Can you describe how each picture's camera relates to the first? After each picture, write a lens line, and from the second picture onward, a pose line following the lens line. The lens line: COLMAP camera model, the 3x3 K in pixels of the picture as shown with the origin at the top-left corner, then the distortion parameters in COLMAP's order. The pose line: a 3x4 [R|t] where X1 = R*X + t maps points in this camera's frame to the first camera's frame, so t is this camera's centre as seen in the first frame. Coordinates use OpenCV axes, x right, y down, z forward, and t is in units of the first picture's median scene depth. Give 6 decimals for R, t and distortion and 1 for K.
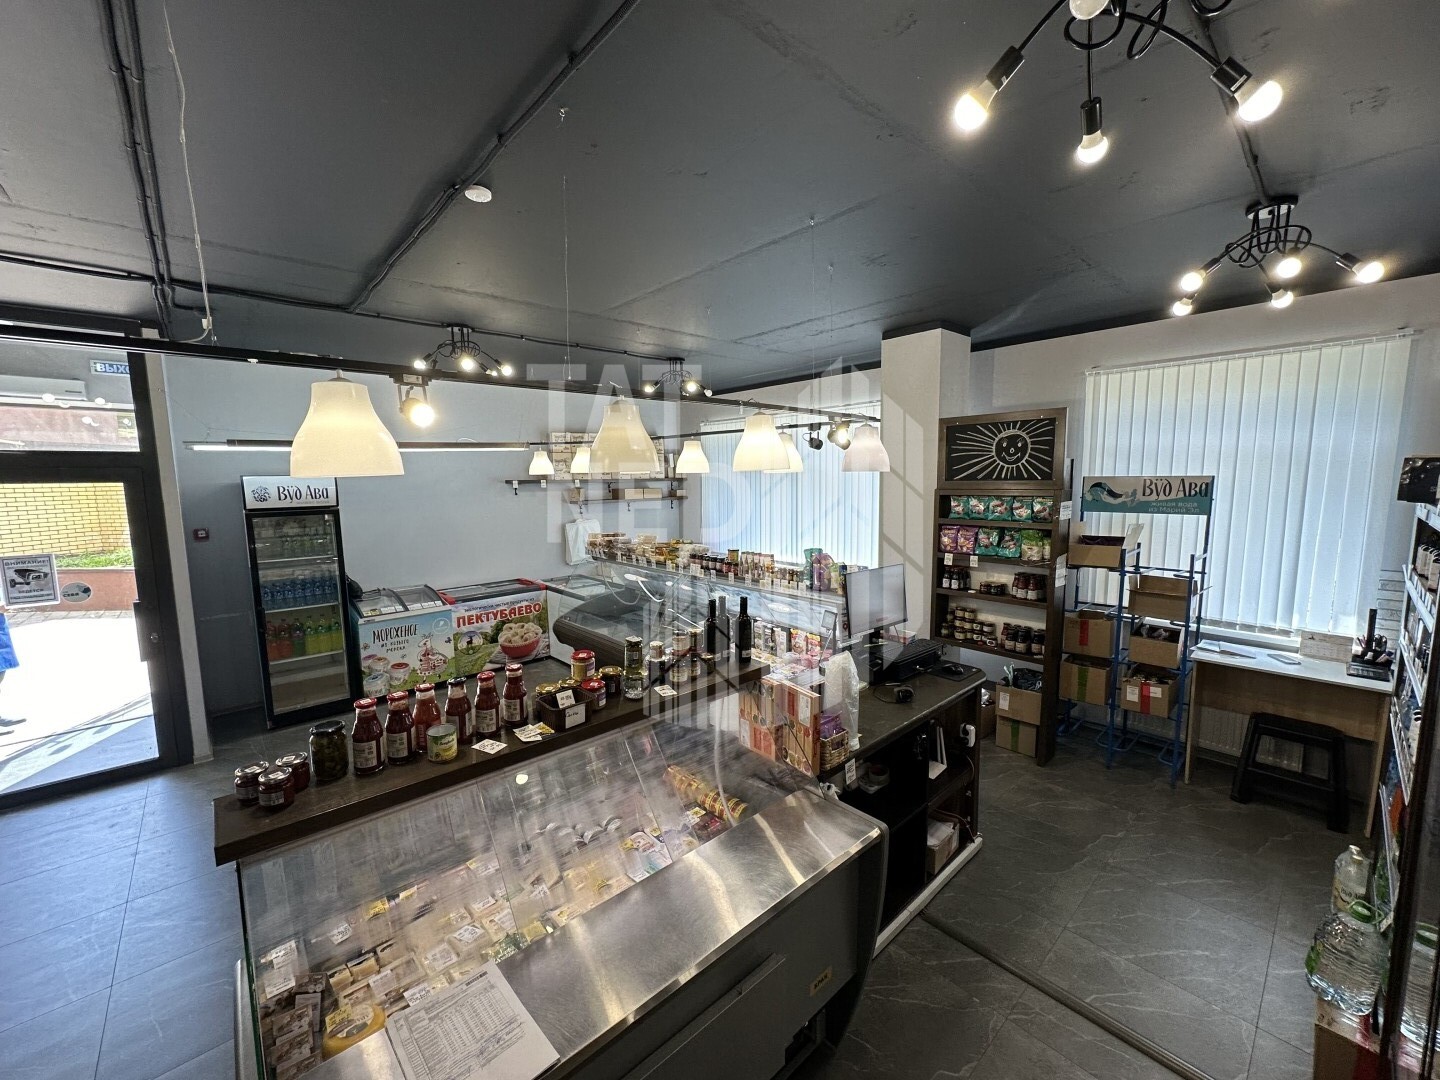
lens RADIAL K [[571.3, 0, 722.4], [0, 571.3, 543.5], [0, 0, 1]] dist [-0.000821, -0.000053]
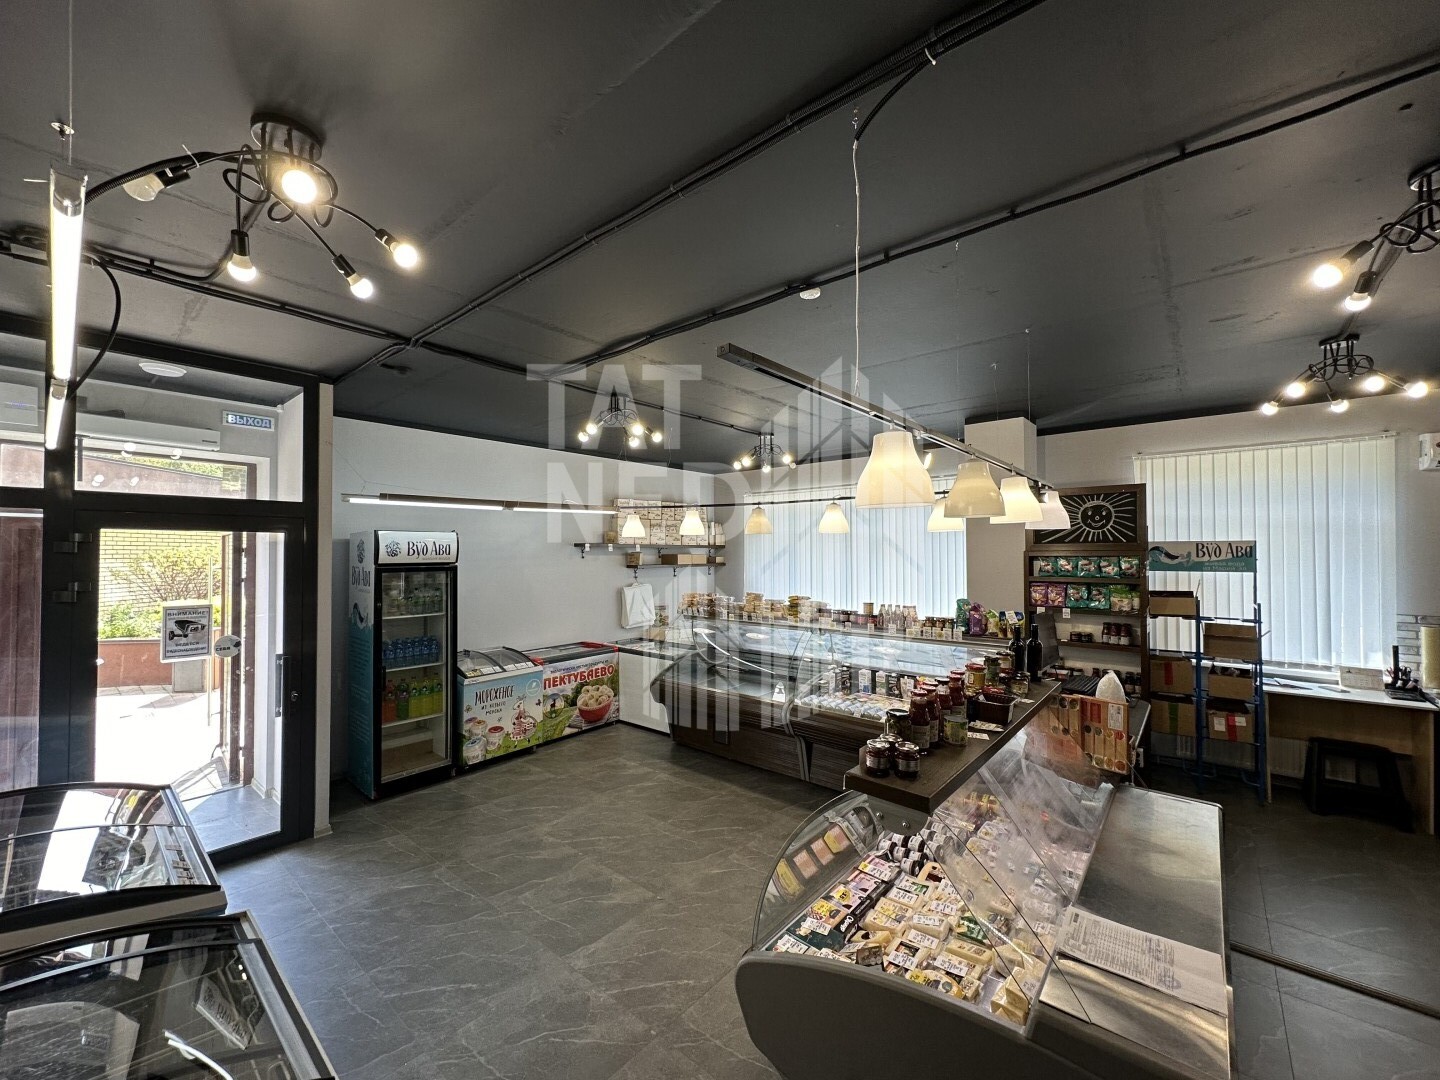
lens RADIAL K [[571.3, 0, 720.3], [0, 571.3, 543.0], [0, 0, 1]] dist [-0.000821, -0.000053]
pose [[0.991074, 0.013228, 0.132653, -0.415661], [0.004907, 0.990770, -0.135462, 0.044593], [-0.133220, 0.134904, 0.981862, -0.055185]]
